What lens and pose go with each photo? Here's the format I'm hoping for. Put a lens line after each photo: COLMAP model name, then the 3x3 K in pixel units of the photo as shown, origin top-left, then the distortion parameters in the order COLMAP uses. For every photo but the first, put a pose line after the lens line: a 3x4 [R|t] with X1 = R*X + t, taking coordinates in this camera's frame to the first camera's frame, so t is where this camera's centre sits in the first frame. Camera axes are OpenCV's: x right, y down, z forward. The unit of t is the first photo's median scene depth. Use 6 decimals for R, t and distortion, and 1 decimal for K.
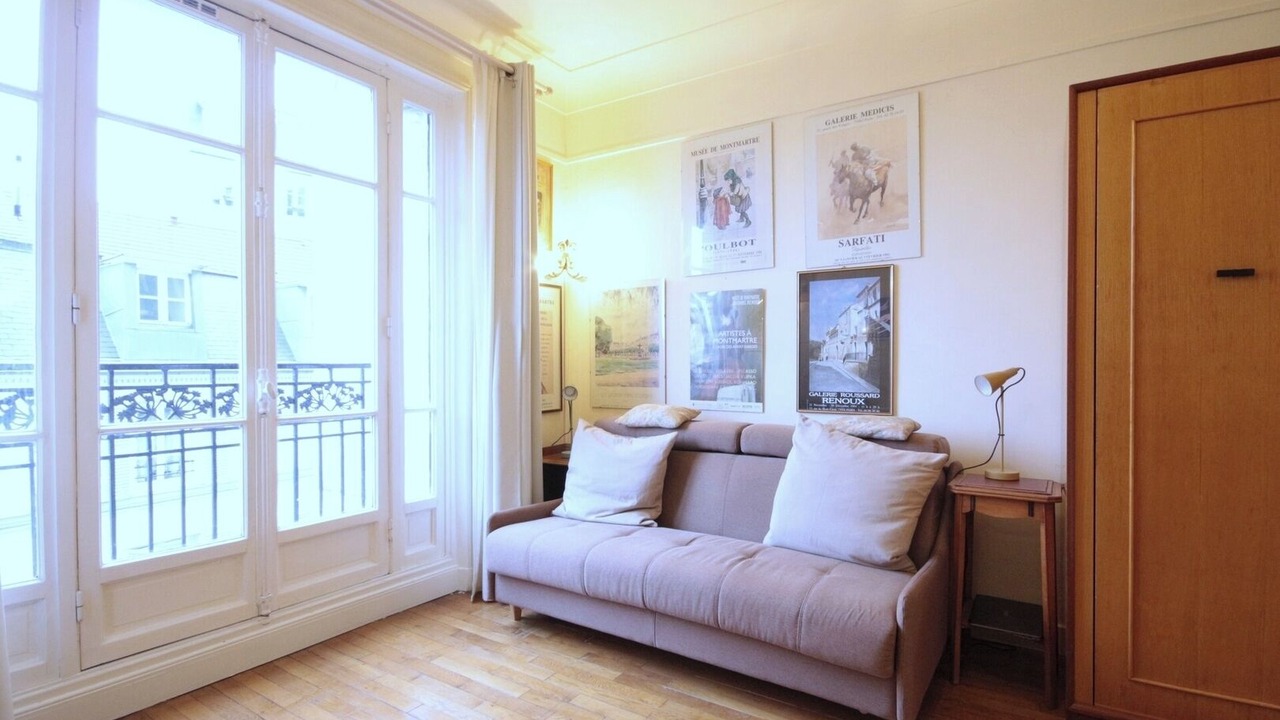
lens RADIAL K [[622.4, 0, 649.6], [0, 622.4, 369.7], [0, 0, 1]] dist [-0.002324, -0.000406]
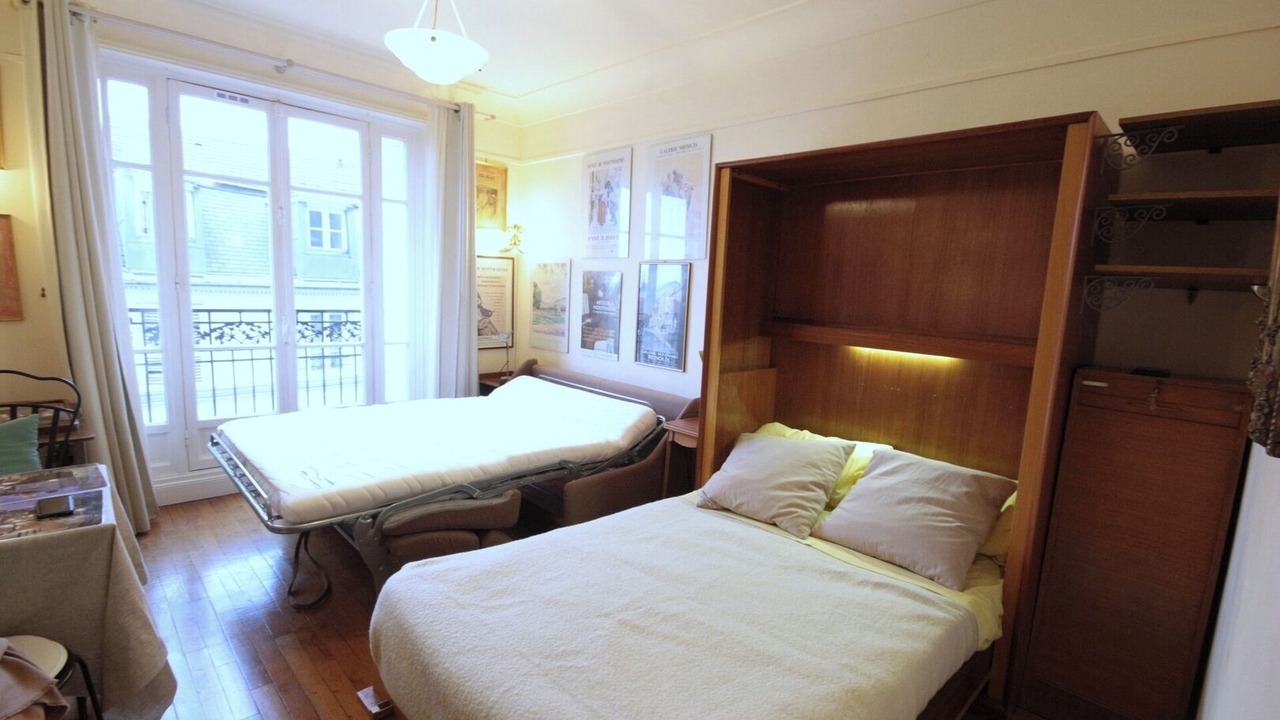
lens RADIAL K [[591.3, 0, 650.2], [0, 591.3, 367.6], [0, 0, 1]] dist [-0.001173, -0.000495]
pose [[0.975565, 0.077605, -0.205548, 0.566932], [-0.051419, 0.990205, 0.129810, -0.101068], [0.213609, -0.116069, 0.970000, -0.300353]]
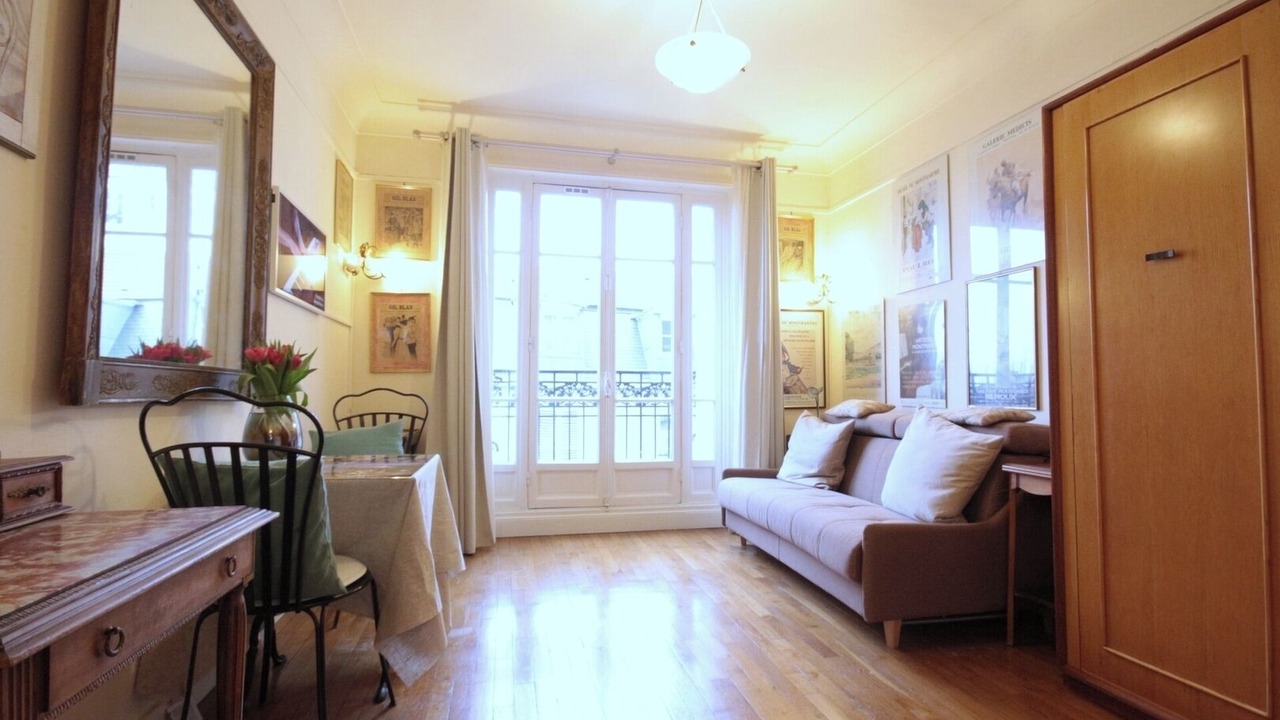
lens RADIAL K [[623.0, 0, 652.5], [0, 623.0, 357.6], [0, 0, 1]] dist [0.001351, 0.000462]
pose [[0.719135, -0.032433, -0.694113, 0.627298], [-0.009362, 0.998367, -0.056349, 0.049123], [0.694807, 0.047021, 0.717657, -0.196874]]
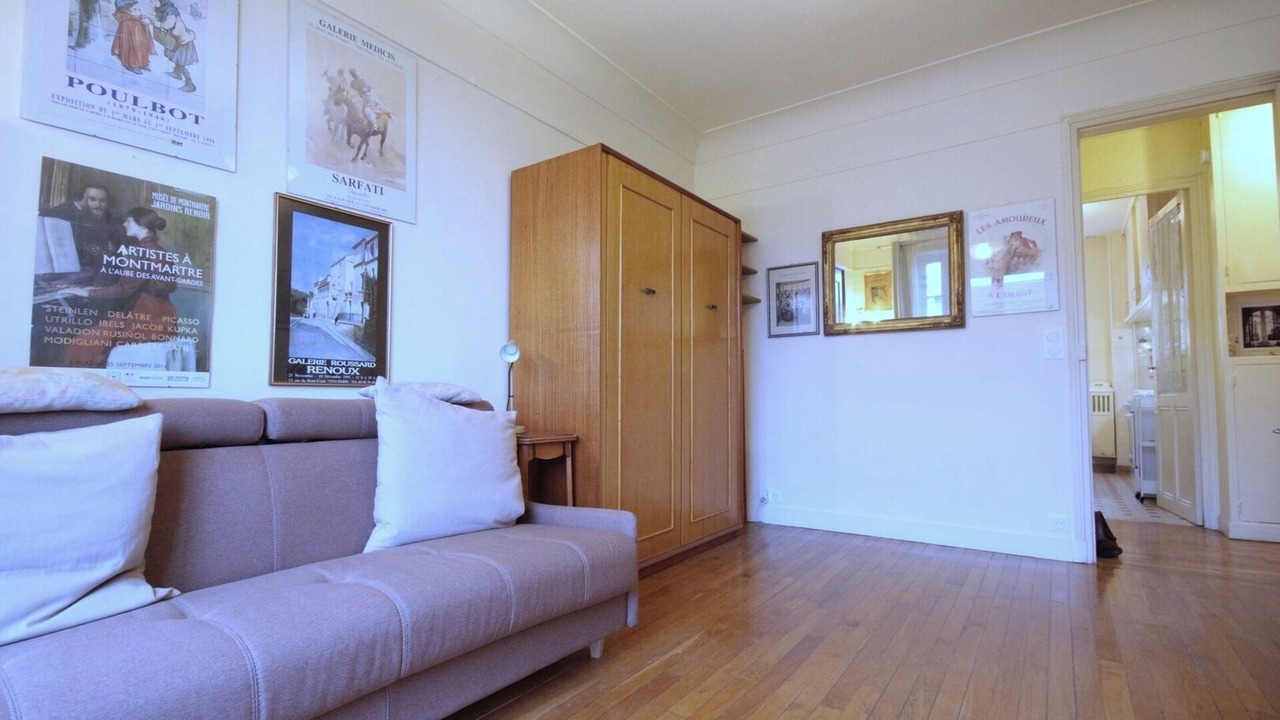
lens RADIAL K [[591.3, 0, 650.2], [0, 591.3, 367.6], [0, 0, 1]] dist [-0.001173, -0.000495]
pose [[0.042984, 0.051062, 0.997770, -0.436549], [0.006767, 0.998655, -0.051399, 0.088512], [-0.999053, 0.008962, 0.042580, 0.555603]]
